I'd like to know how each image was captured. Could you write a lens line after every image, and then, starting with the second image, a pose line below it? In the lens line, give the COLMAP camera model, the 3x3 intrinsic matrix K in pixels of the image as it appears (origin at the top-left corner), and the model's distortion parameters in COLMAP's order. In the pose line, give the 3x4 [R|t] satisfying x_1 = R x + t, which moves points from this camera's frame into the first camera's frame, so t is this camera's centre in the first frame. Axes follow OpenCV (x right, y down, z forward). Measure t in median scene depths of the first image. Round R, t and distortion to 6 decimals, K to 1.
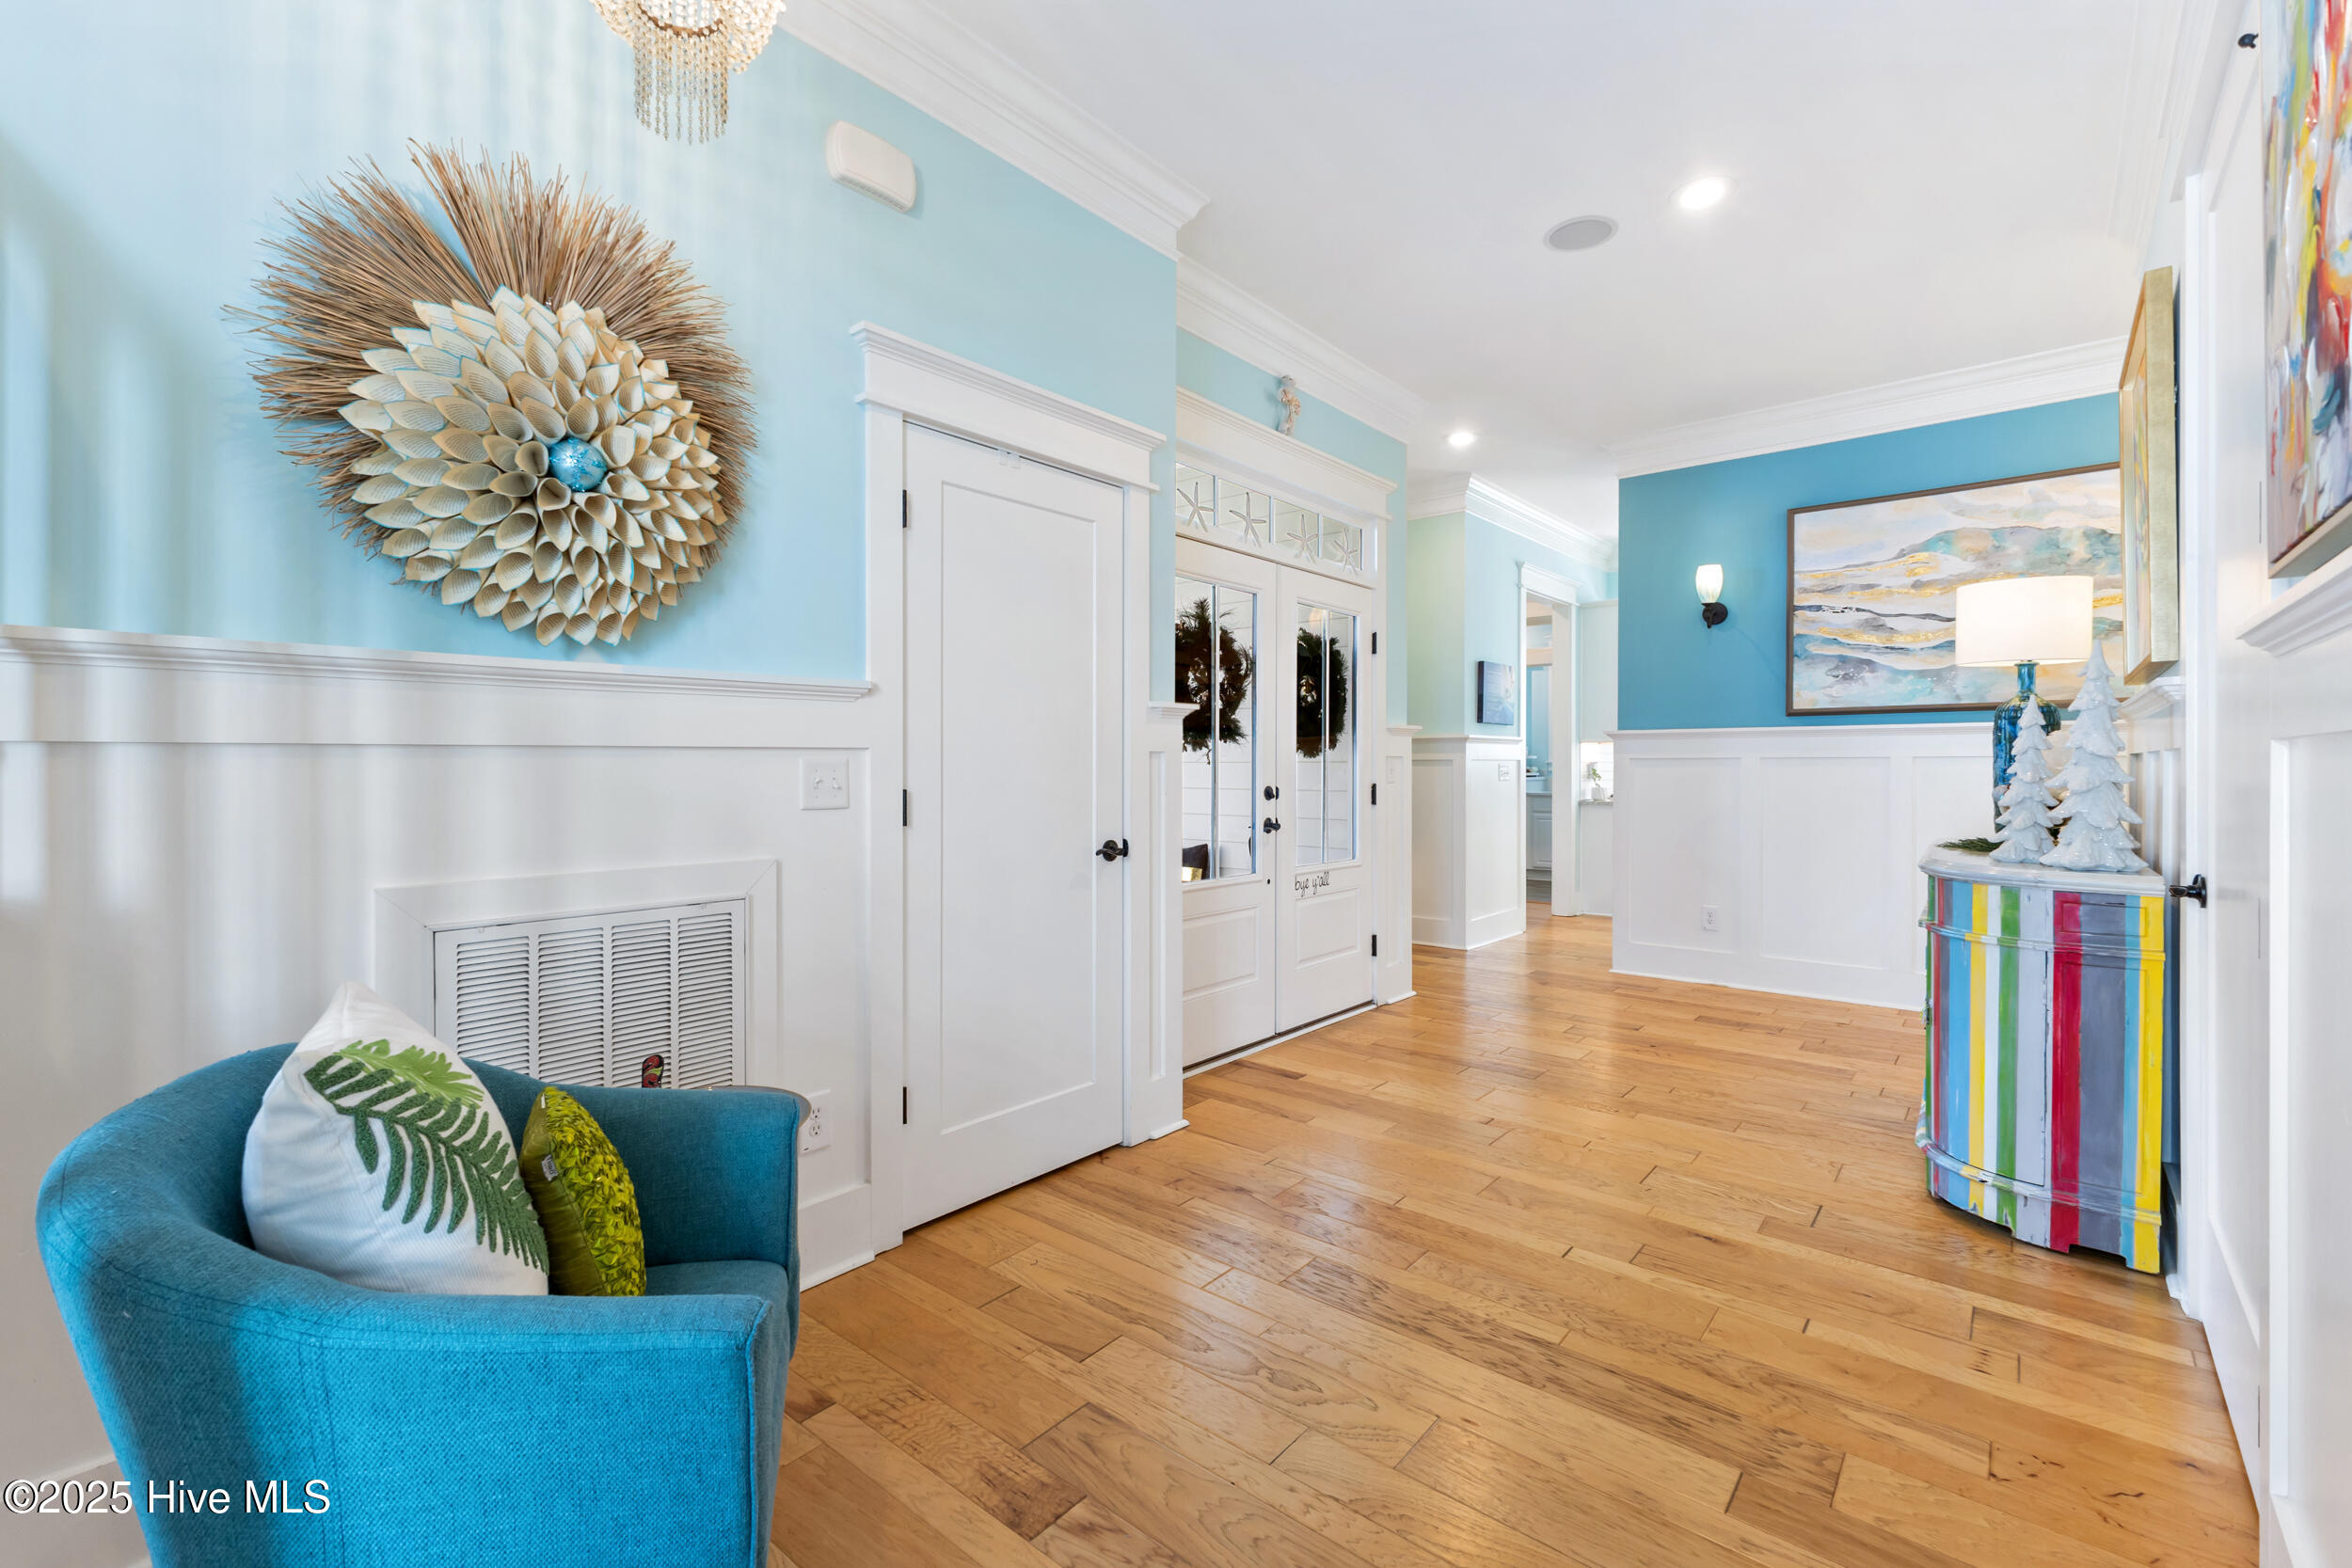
lens RADIAL K [[1022.4, 0, 1184.6], [0, 1022.4, 773.0], [0, 0, 1]] dist [-0.000804, 0.000043]
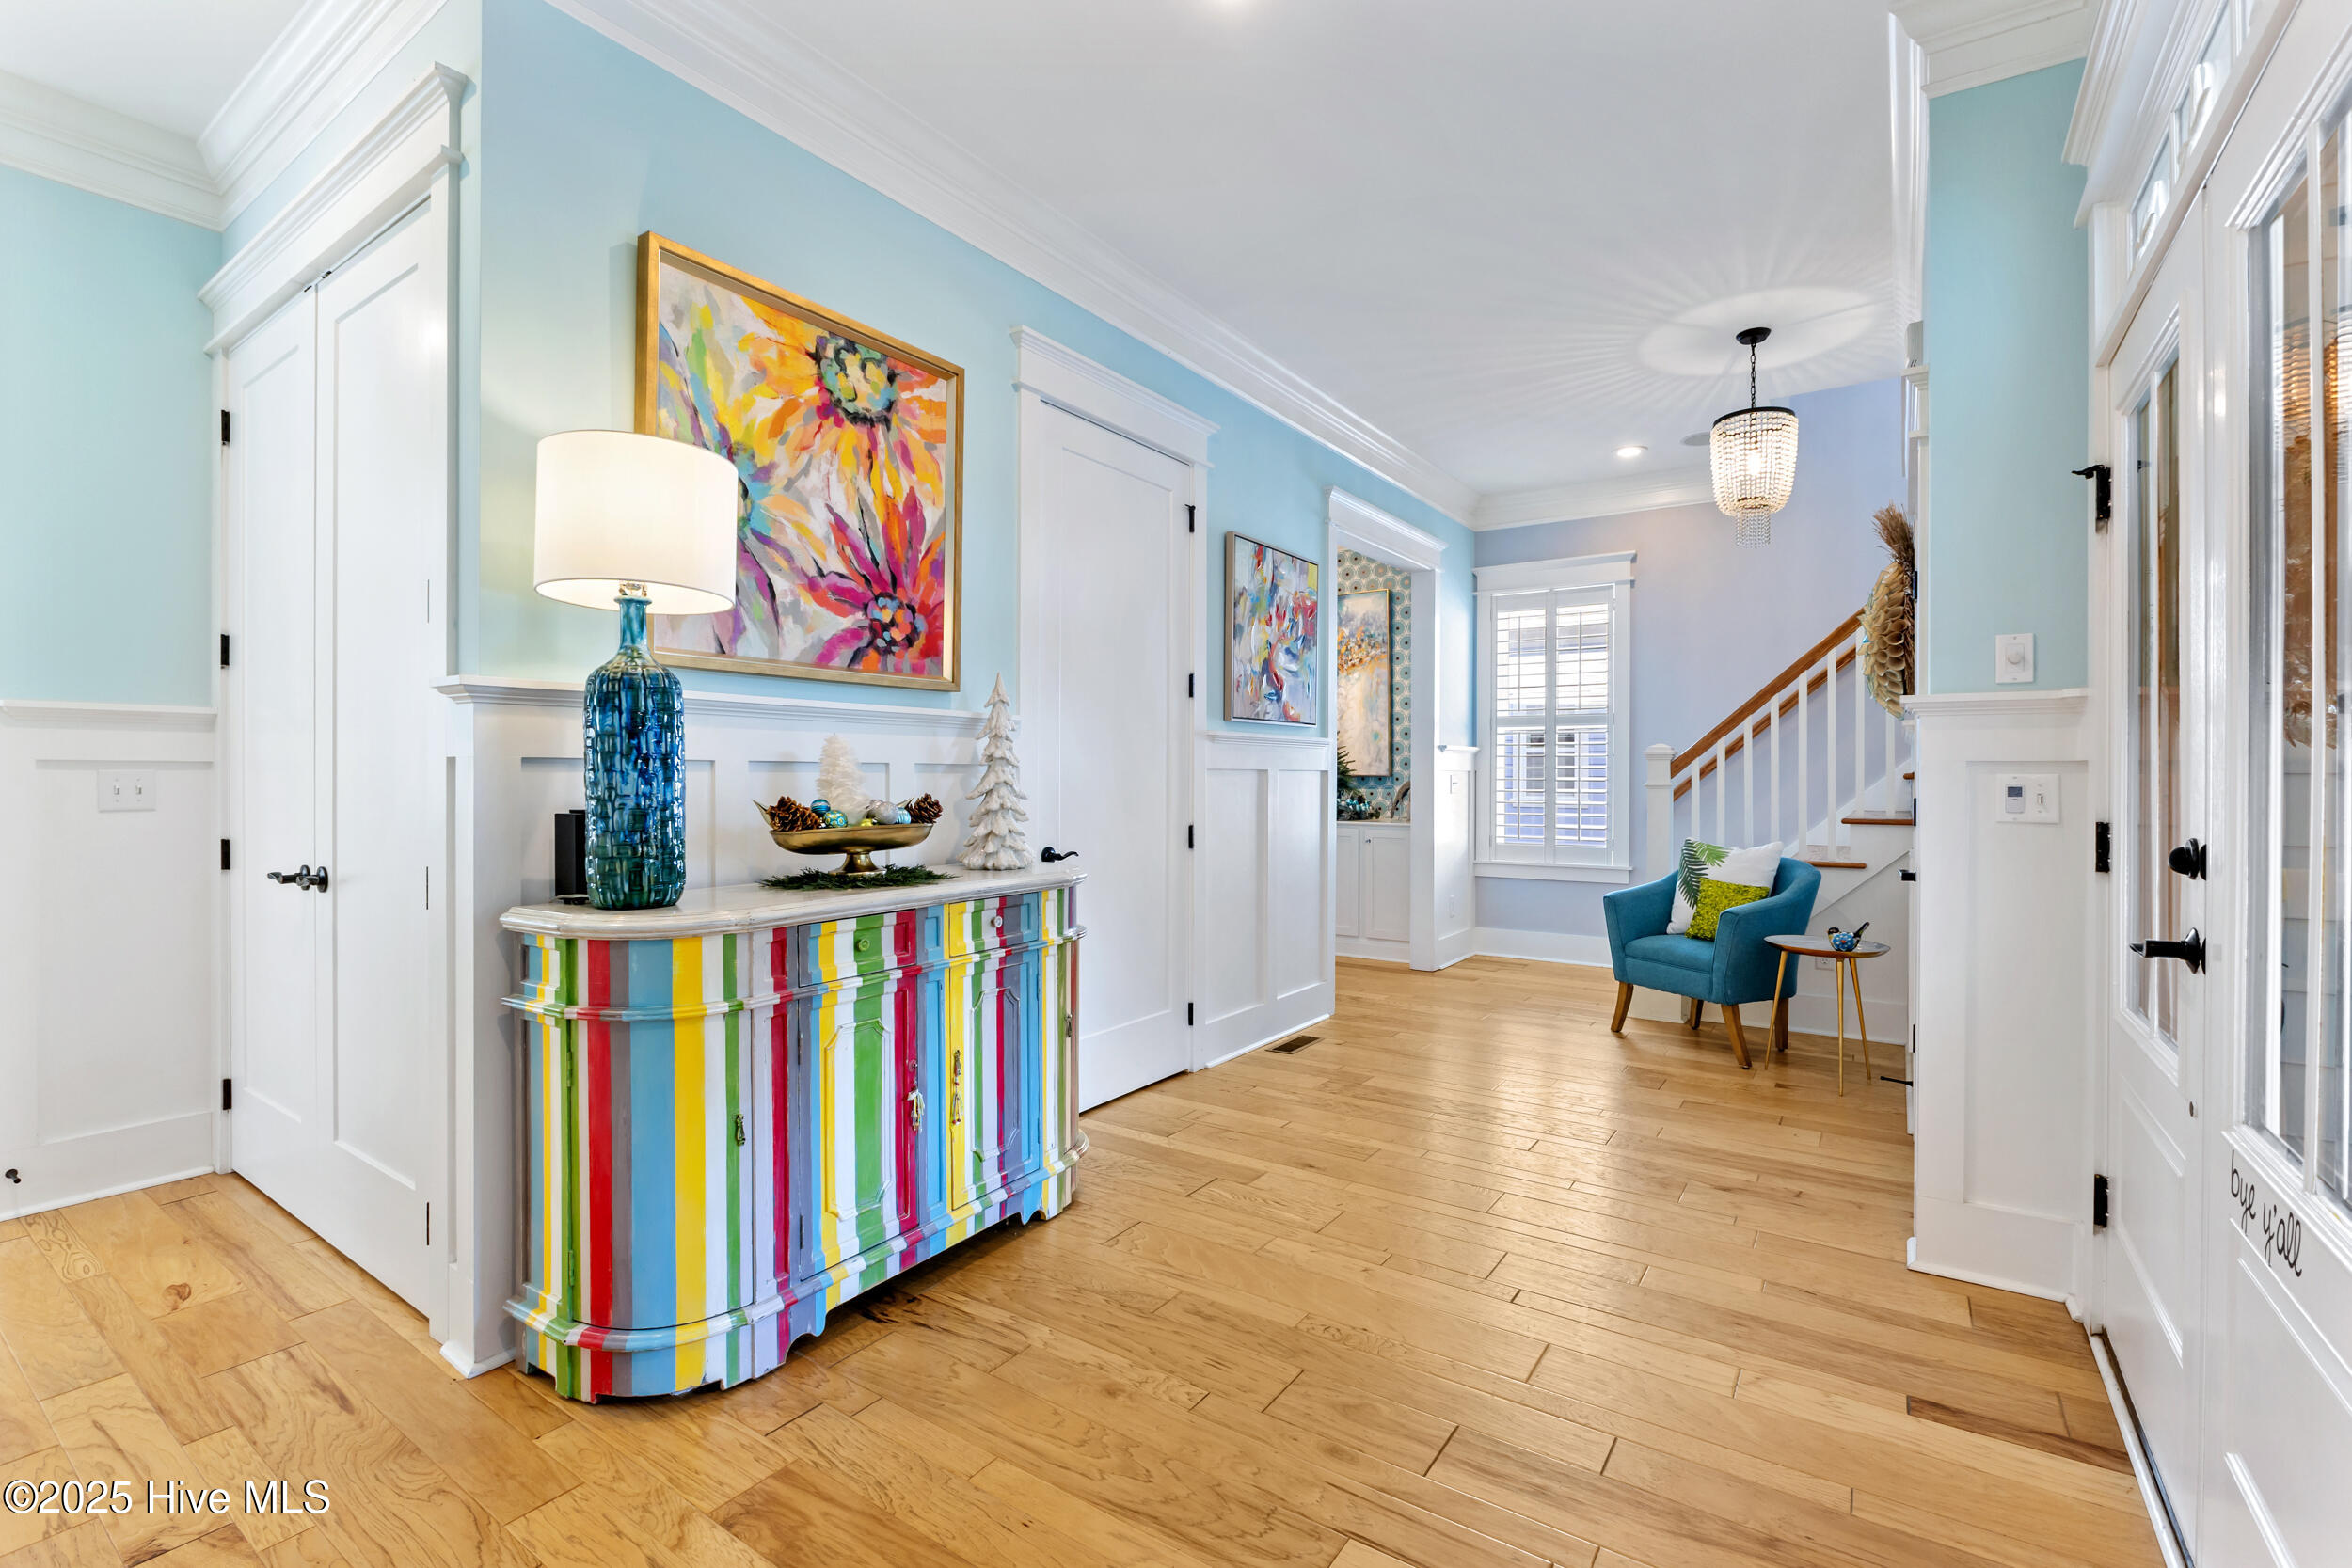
lens RADIAL K [[1039.3, 0, 1168.9], [0, 1039.3, 779.9], [0, 0, 1]] dist [0.002278, 0.000083]
pose [[-0.997282, 0.003164, -0.073614, 0.703395], [0.002513, 0.999957, 0.008932, -0.021097], [0.073639, 0.008723, -0.997247, 2.028435]]
